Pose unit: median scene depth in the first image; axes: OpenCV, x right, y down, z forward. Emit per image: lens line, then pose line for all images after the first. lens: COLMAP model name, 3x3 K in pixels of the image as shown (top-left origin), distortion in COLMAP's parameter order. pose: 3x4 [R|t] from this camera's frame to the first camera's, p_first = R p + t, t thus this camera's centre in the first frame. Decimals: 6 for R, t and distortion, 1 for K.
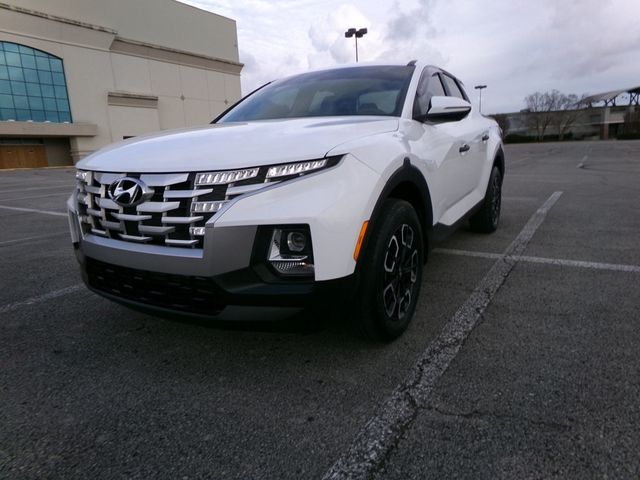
lens RADIAL K [[466.0, 0, 319.7], [0, 466.0, 222.5], [0, 0, 1]] dist [-0.045514, 0.076202]
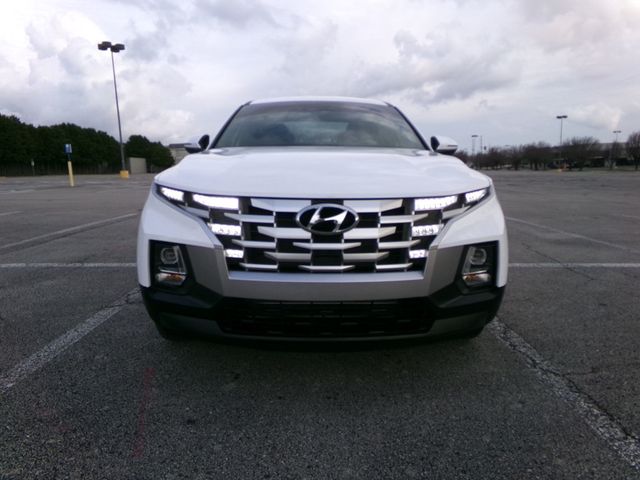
lens RADIAL K [[466.0, 0, 319.7], [0, 466.0, 222.5], [0, 0, 1]] dist [-0.045514, 0.076202]
pose [[0.833911, -0.031559, 0.550996, -0.995660], [0.060307, 0.997596, -0.034133, -0.029346], [-0.548594, 0.061693, 0.833809, 0.231651]]
